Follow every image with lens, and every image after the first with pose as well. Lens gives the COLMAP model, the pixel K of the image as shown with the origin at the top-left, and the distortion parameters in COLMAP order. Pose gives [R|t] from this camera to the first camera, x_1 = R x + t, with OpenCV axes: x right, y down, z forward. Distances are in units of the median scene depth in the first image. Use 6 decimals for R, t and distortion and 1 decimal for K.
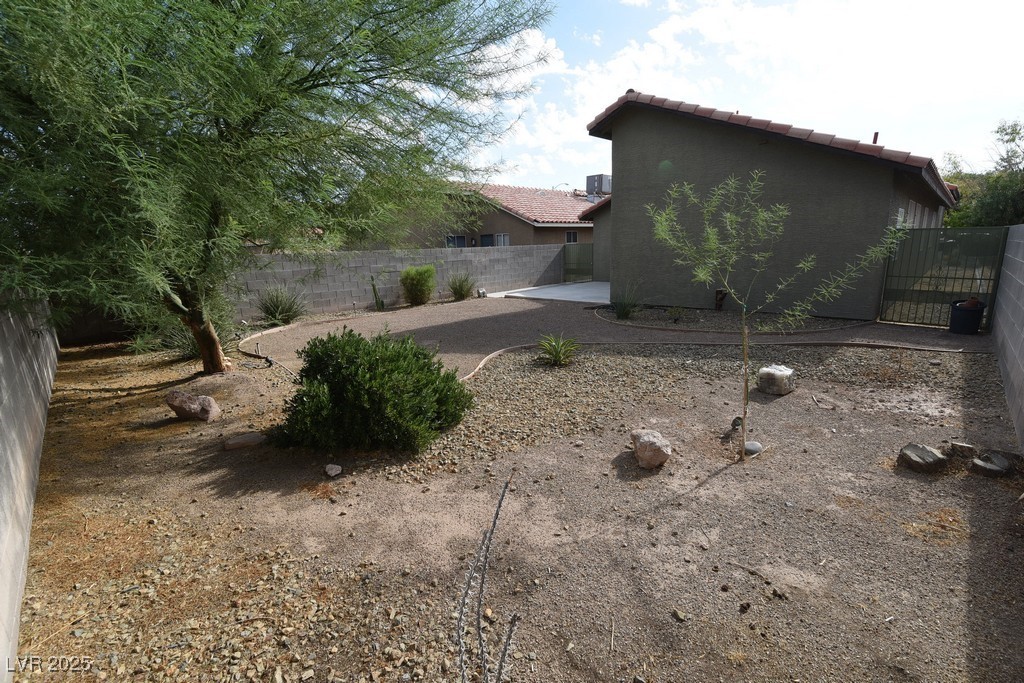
lens RADIAL K [[421.8, 0, 512.0], [0, 421.8, 341.5], [0, 0, 1]] dist [0.000331, -0.000012]
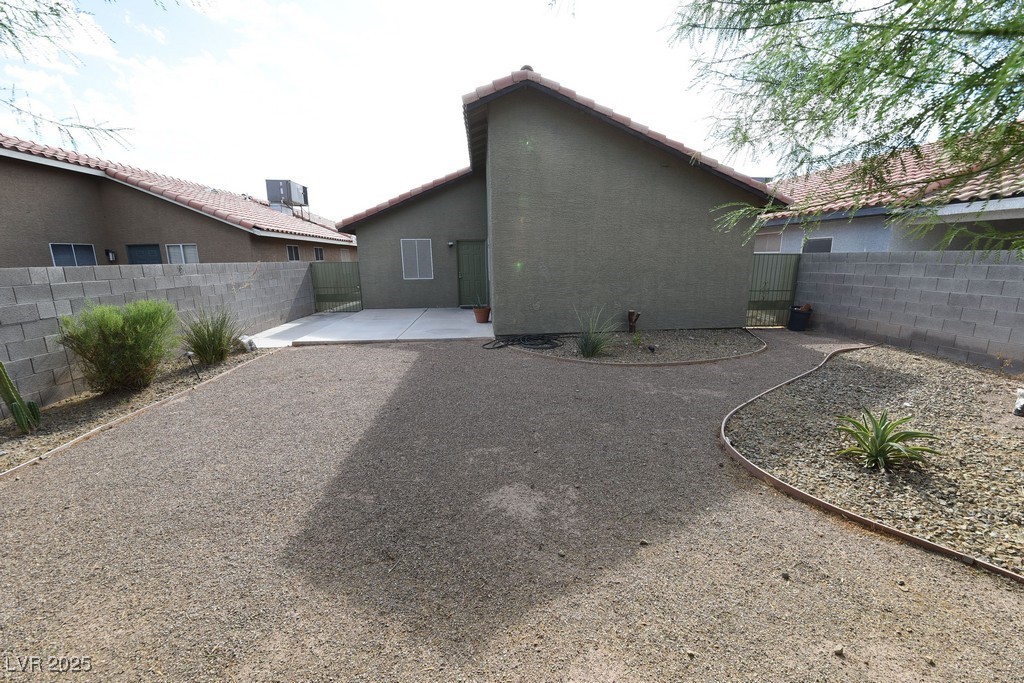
lens RADIAL K [[389.1, 0, 512.0], [0, 389.1, 341.5], [0, 0, 1]] dist [-0.026492, -0.000059]
pose [[0.637722, -0.131912, 0.758887, -0.196497], [0.159856, 0.986442, 0.037133, -0.067792], [-0.753497, 0.097632, 0.650162, 0.338081]]
